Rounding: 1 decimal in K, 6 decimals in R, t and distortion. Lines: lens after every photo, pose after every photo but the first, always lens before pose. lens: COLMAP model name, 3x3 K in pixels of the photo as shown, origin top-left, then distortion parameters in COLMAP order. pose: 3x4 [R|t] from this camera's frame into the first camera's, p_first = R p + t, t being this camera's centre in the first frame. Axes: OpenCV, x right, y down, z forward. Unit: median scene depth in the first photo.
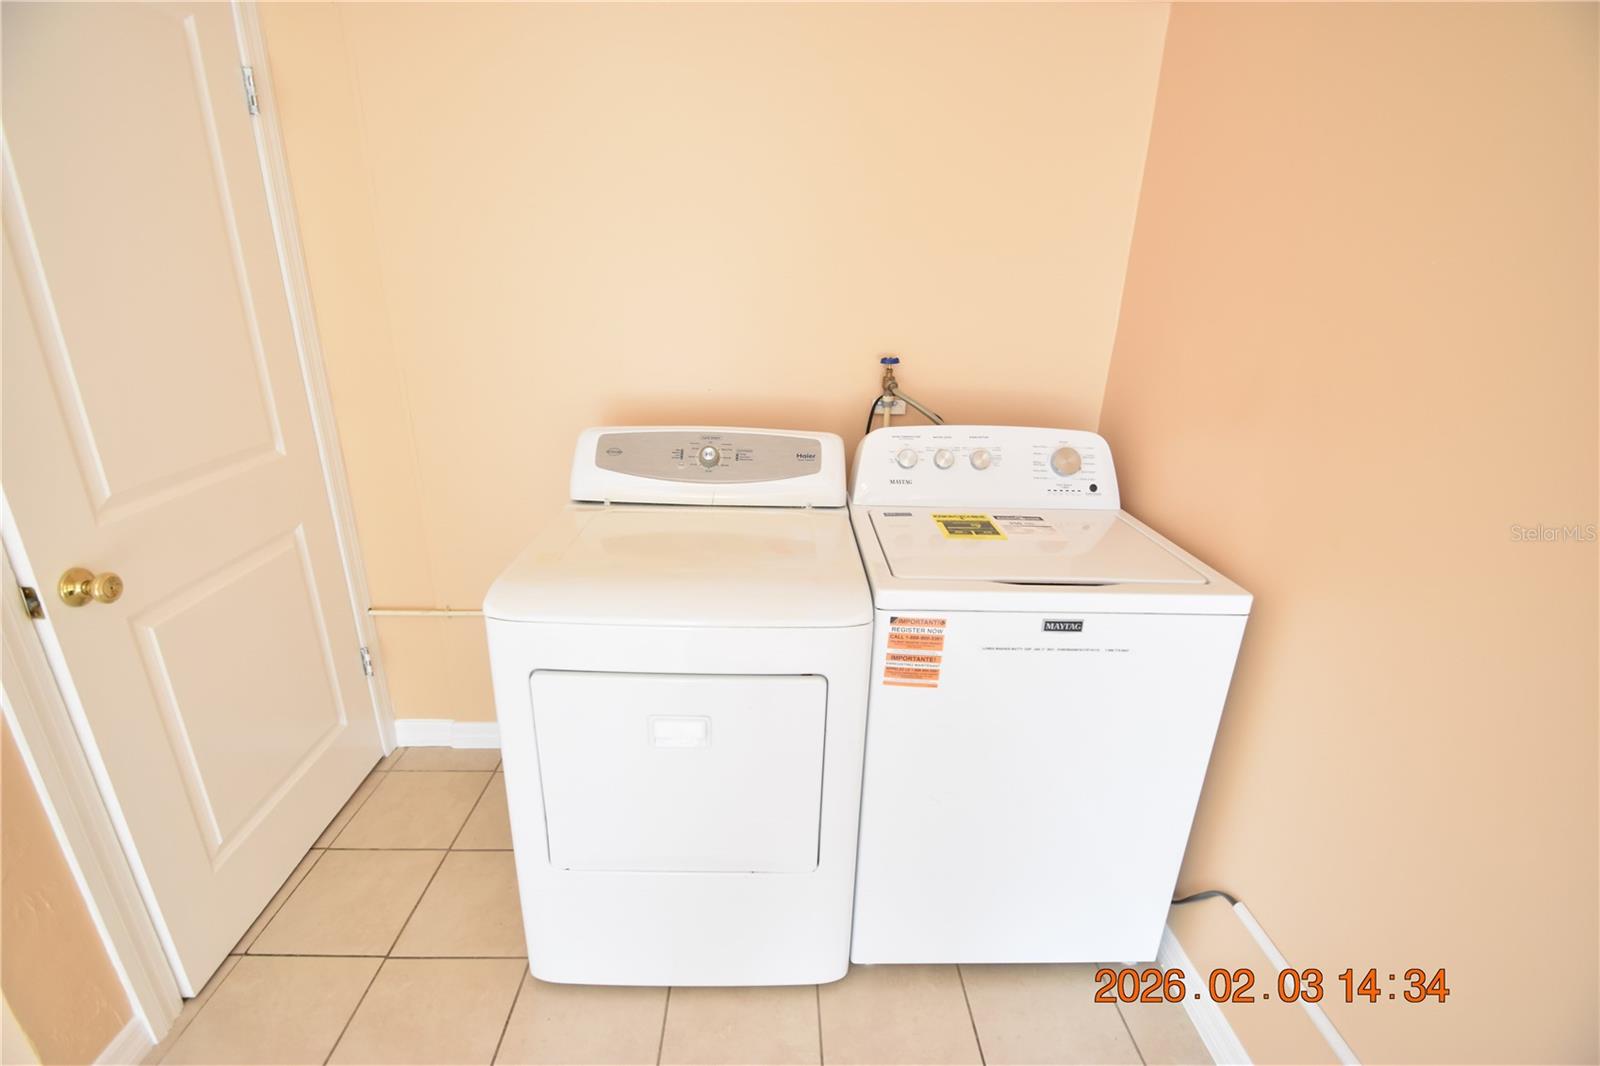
lens RADIAL K [[702.5, 0, 797.0], [0, 702.5, 541.7], [0, 0, 1]] dist [0.017957, -0.019166]
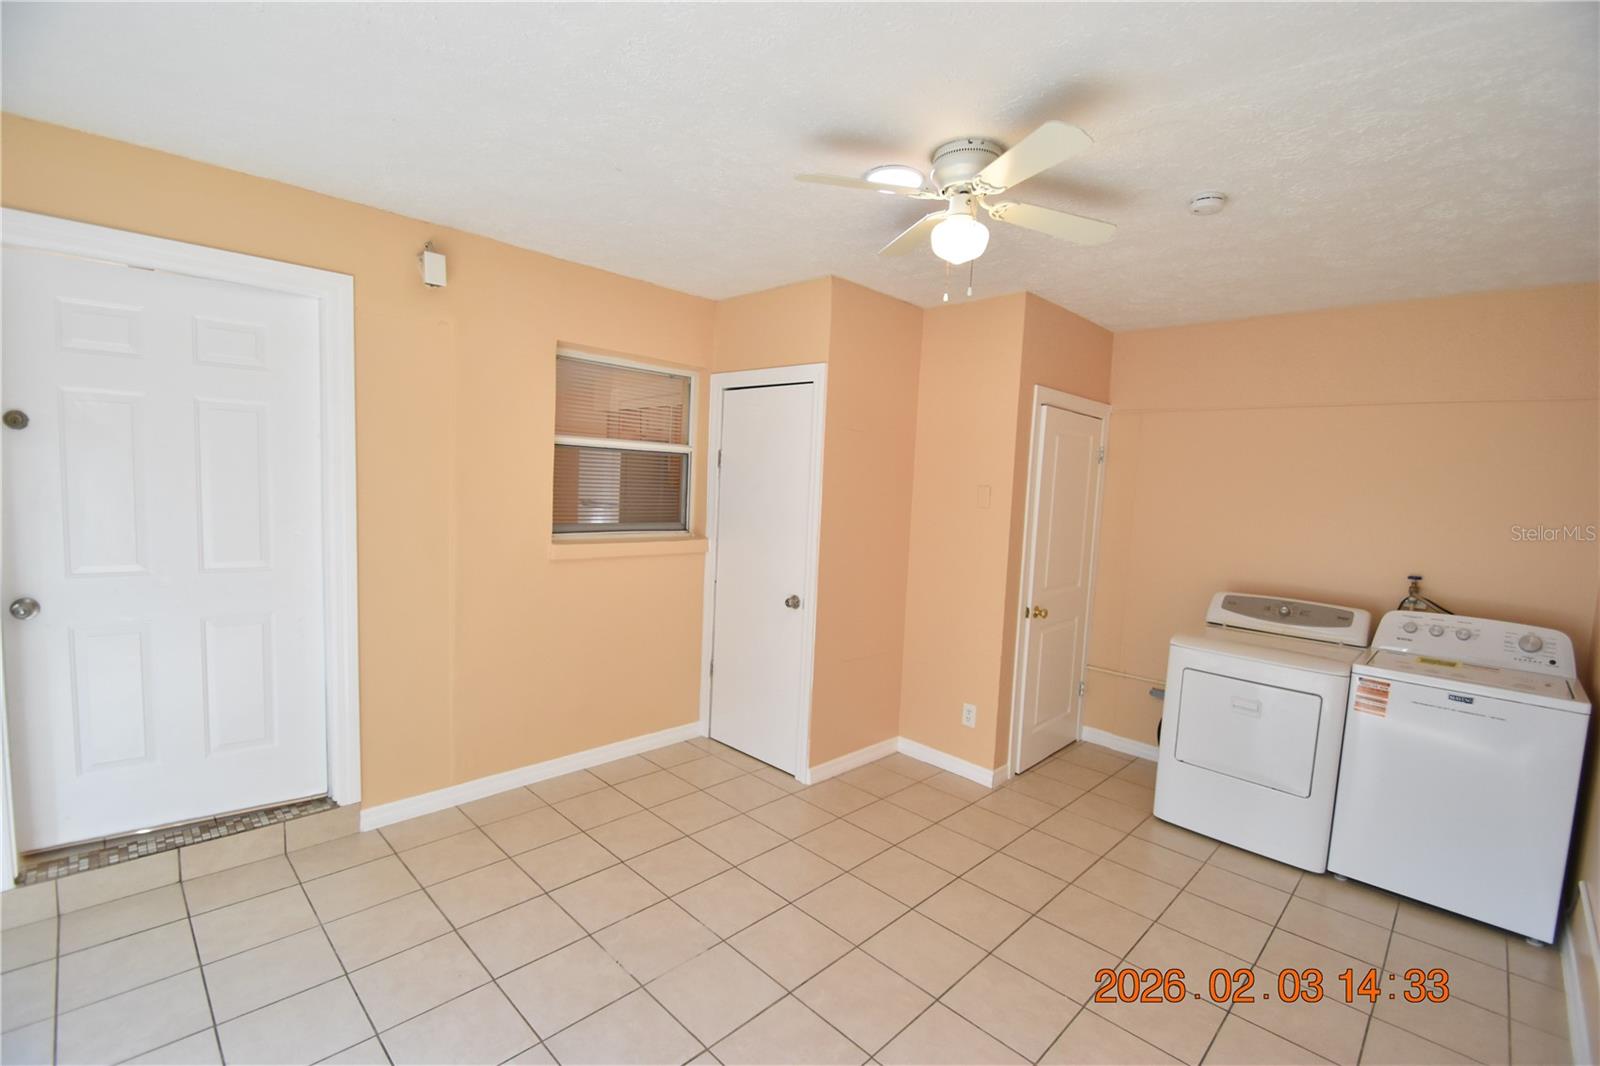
lens RADIAL K [[702.5, 0, 797.0], [0, 702.5, 541.7], [0, 0, 1]] dist [0.017957, -0.019166]
pose [[0.691709, 0.070377, -0.718739, 0.354411], [-0.275151, 0.945856, -0.172187, 0.429493], [0.667706, 0.316866, 0.673621, -1.390700]]
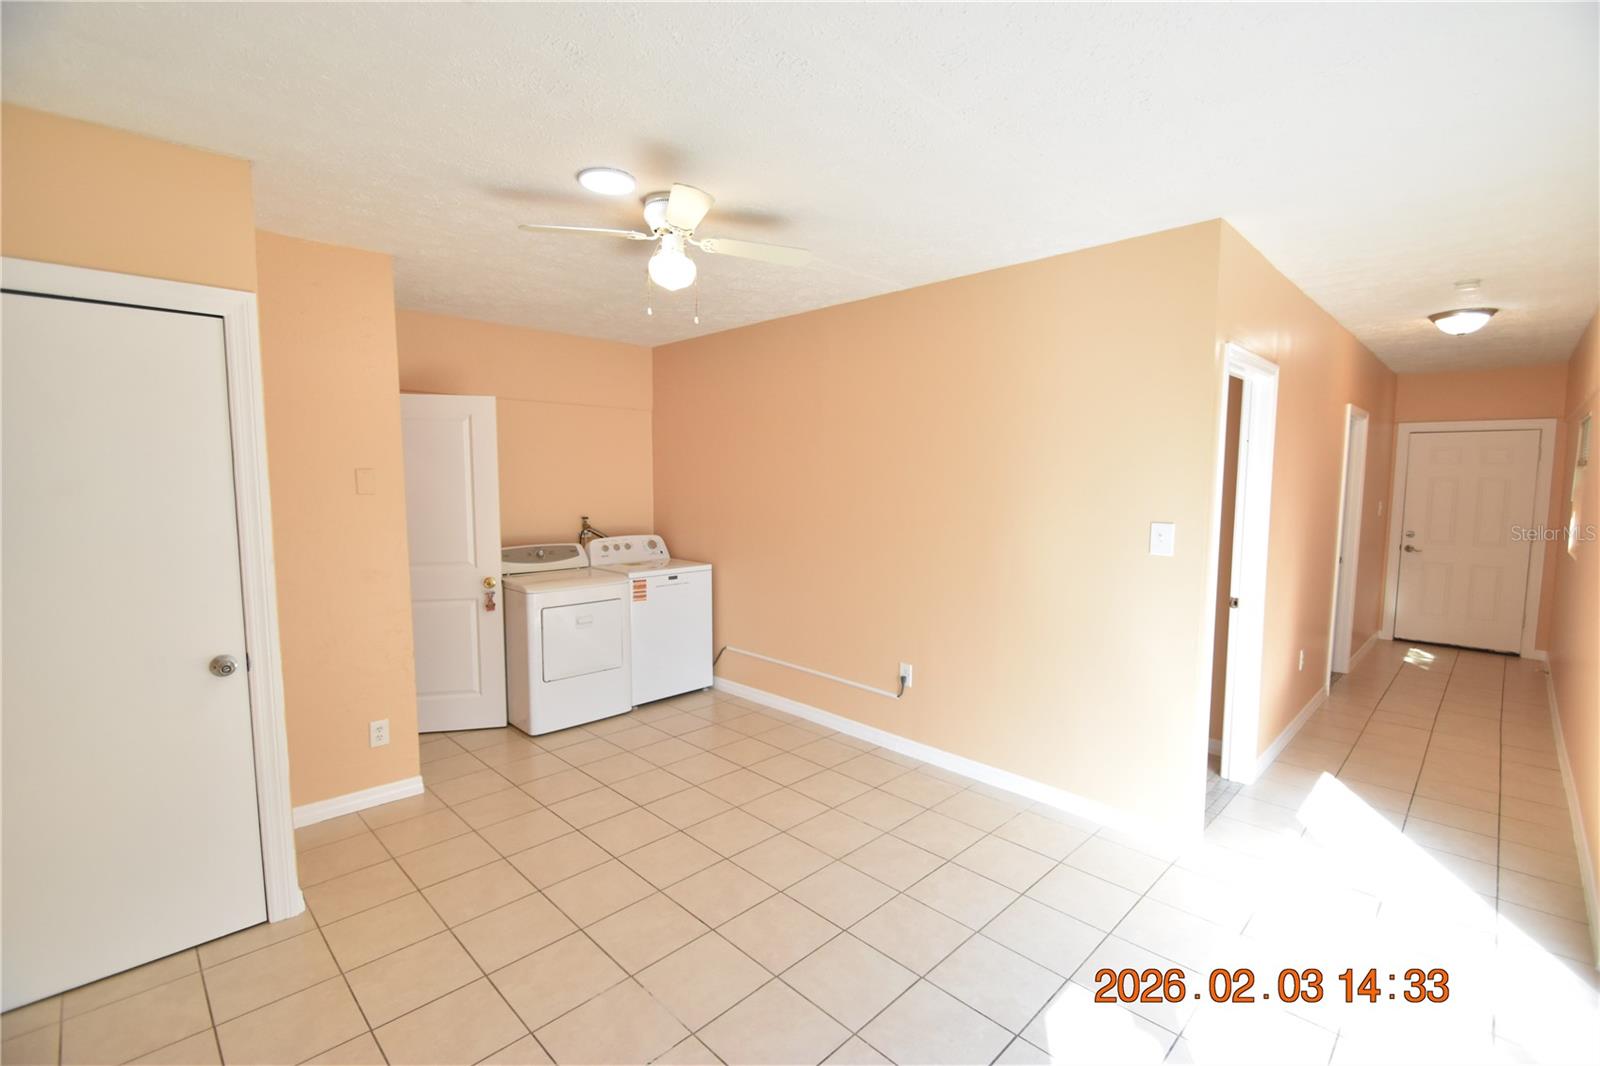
lens RADIAL K [[702.5, 0, 797.0], [0, 702.5, 541.7], [0, 0, 1]] dist [0.017957, -0.019166]
pose [[0.729173, -0.088765, 0.678548, -1.252354], [0.247519, 0.958630, -0.140581, 0.467799], [-0.637998, 0.270461, 0.720978, -1.640225]]
